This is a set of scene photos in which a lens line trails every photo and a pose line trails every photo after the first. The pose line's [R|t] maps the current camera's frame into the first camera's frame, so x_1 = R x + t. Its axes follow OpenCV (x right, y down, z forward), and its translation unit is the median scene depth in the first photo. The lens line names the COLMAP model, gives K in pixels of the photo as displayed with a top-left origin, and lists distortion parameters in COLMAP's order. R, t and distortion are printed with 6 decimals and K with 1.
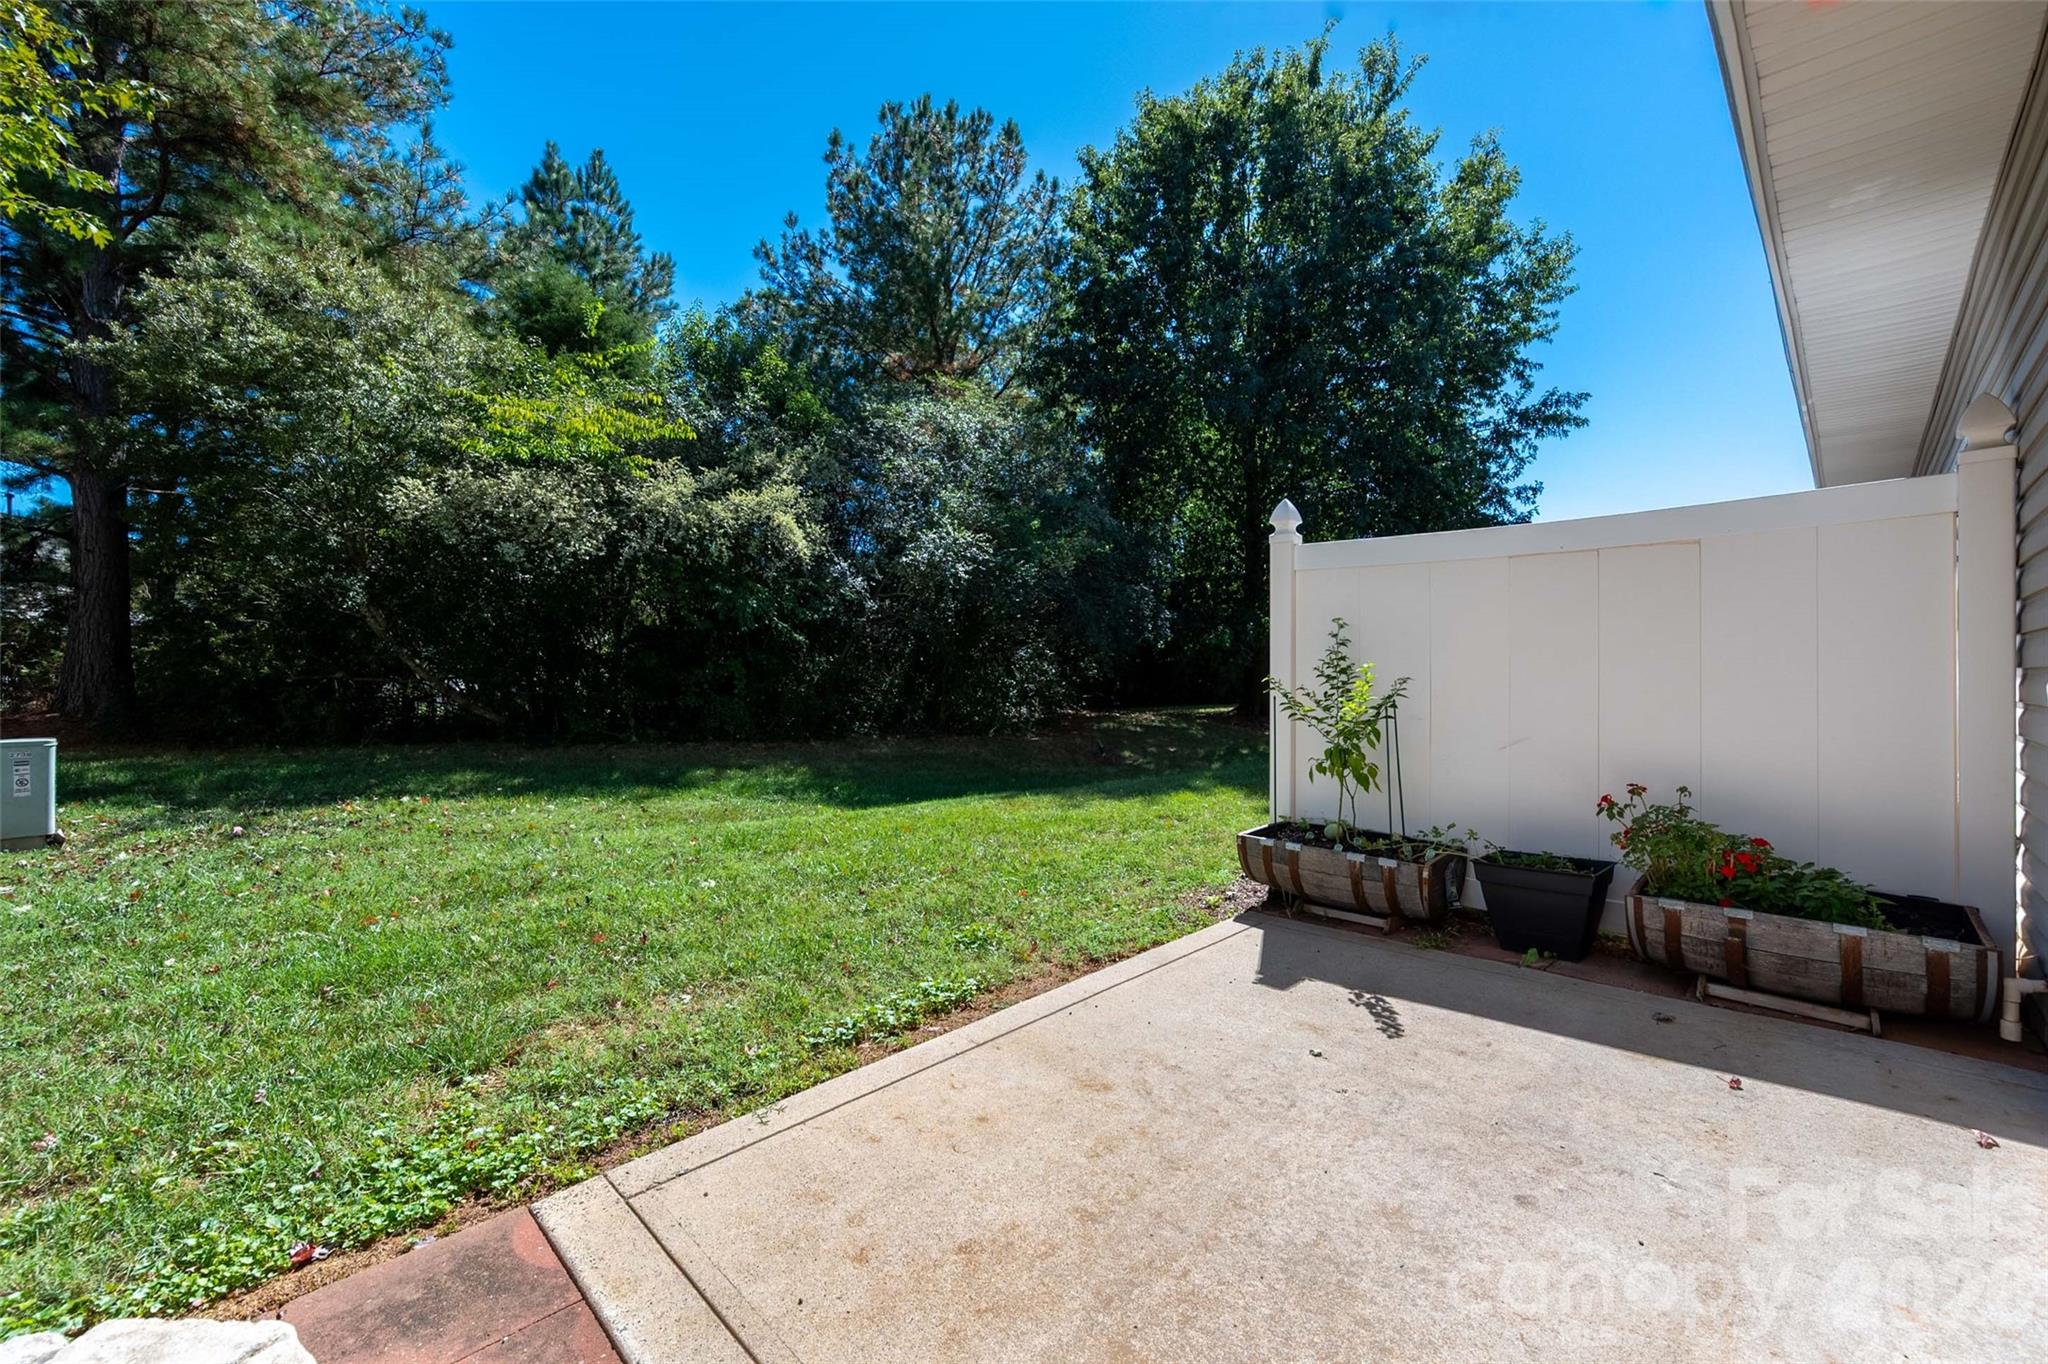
lens RADIAL K [[815.3, 0, 1024.0], [0, 815.3, 682.0], [0, 0, 1]] dist [-0.000491, -0.000051]
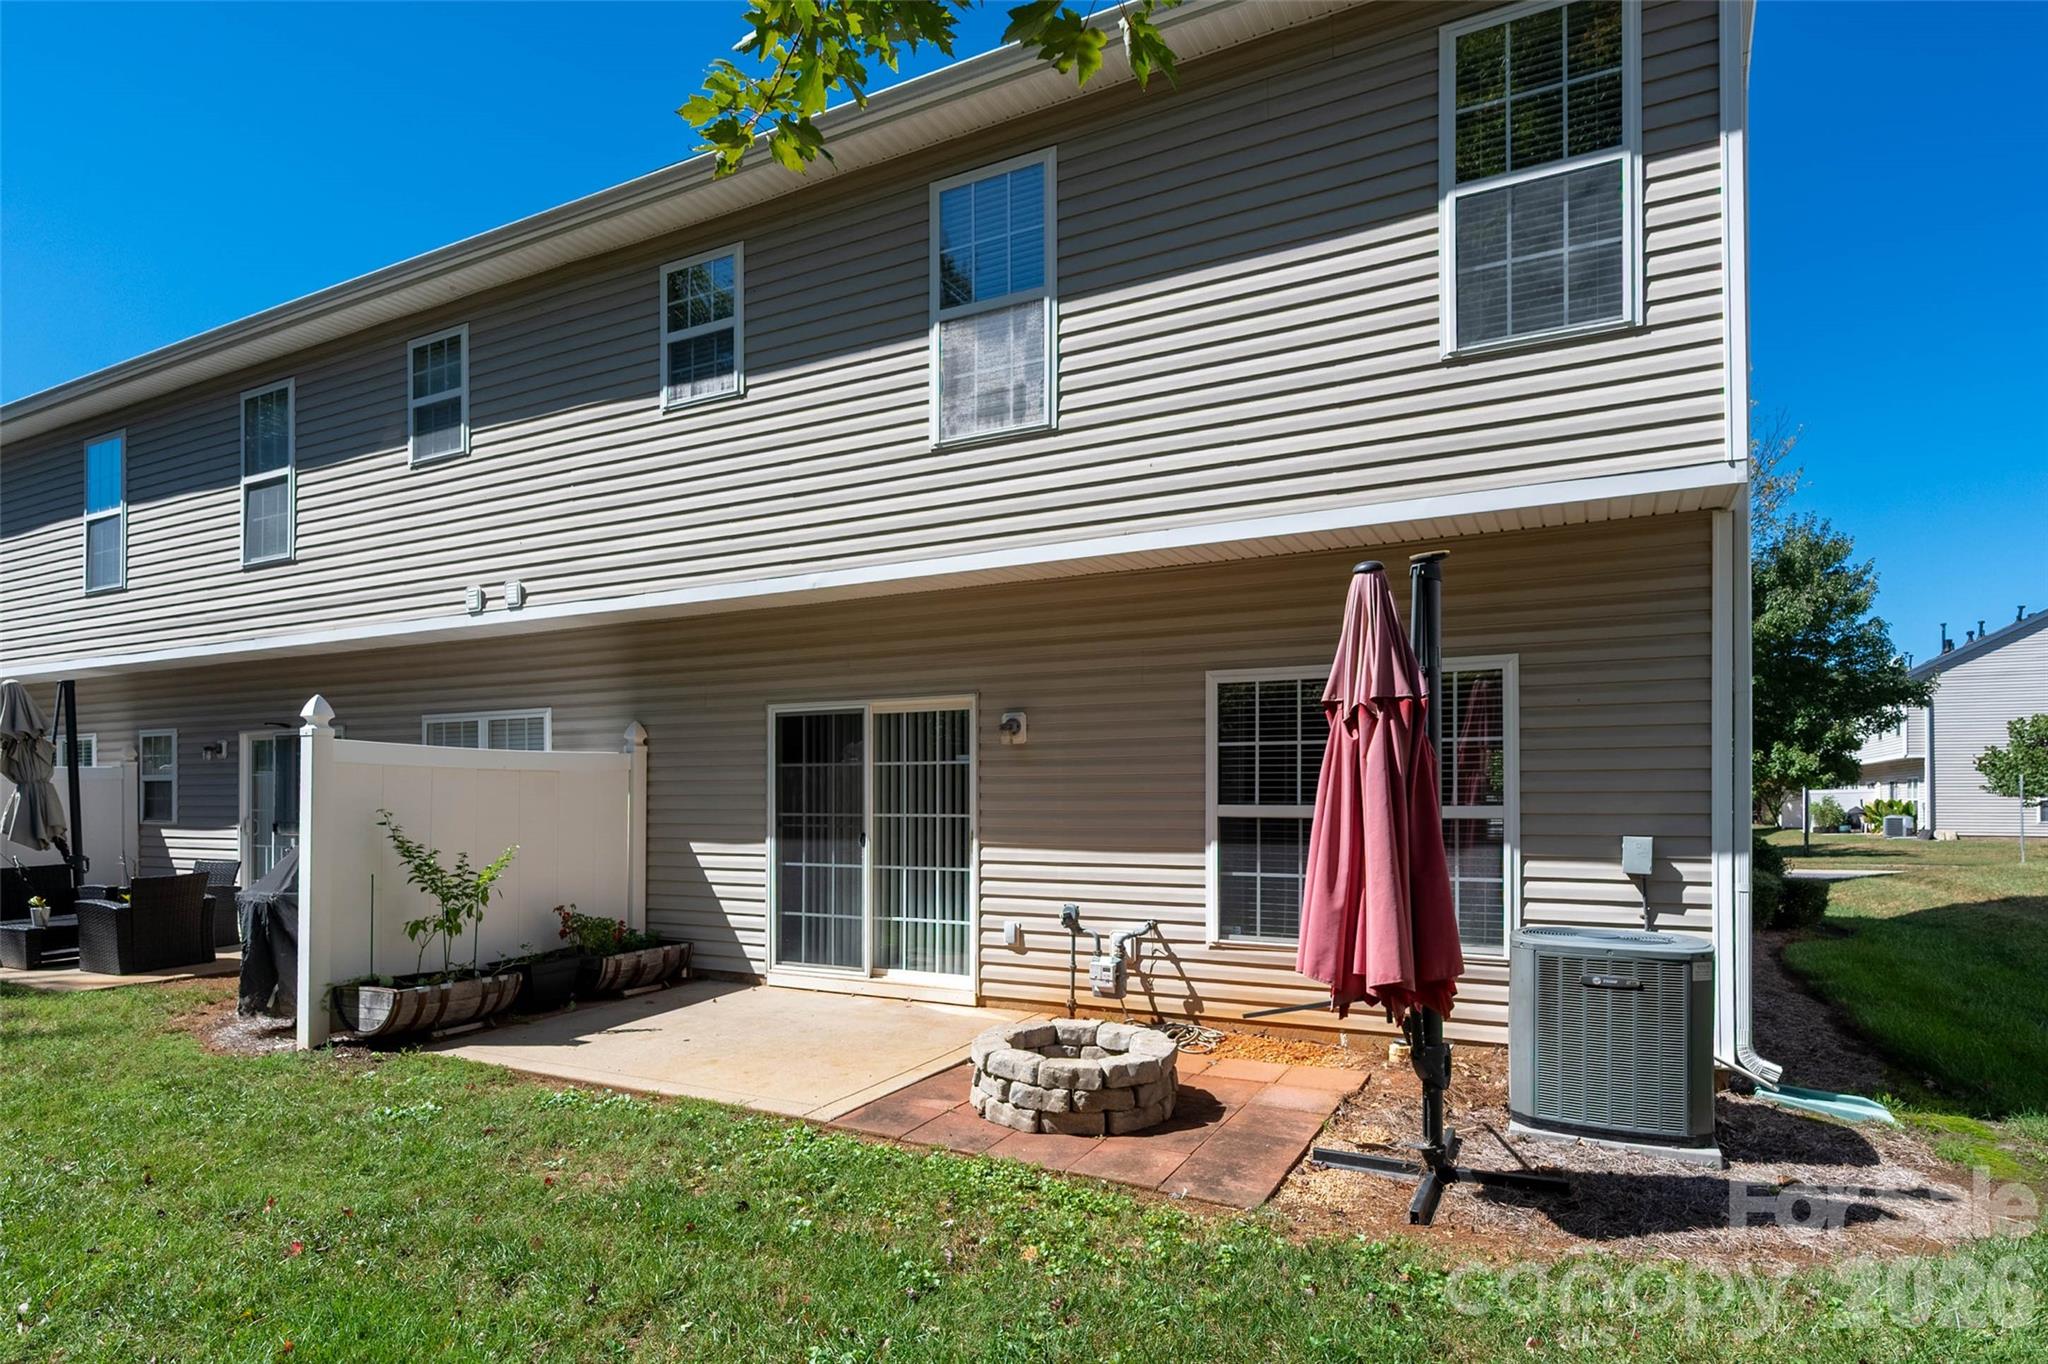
lens RADIAL K [[1112.8, 0, 1027.3], [0, 1112.8, 780.1], [0, 0, 1]] dist [0.000399, 0.000029]
pose [[-0.297138, 0.010730, 0.954774, -2.144035], [0.009114, 0.999923, -0.008401, -0.138146], [-0.954791, 0.006205, -0.297213, 0.811484]]
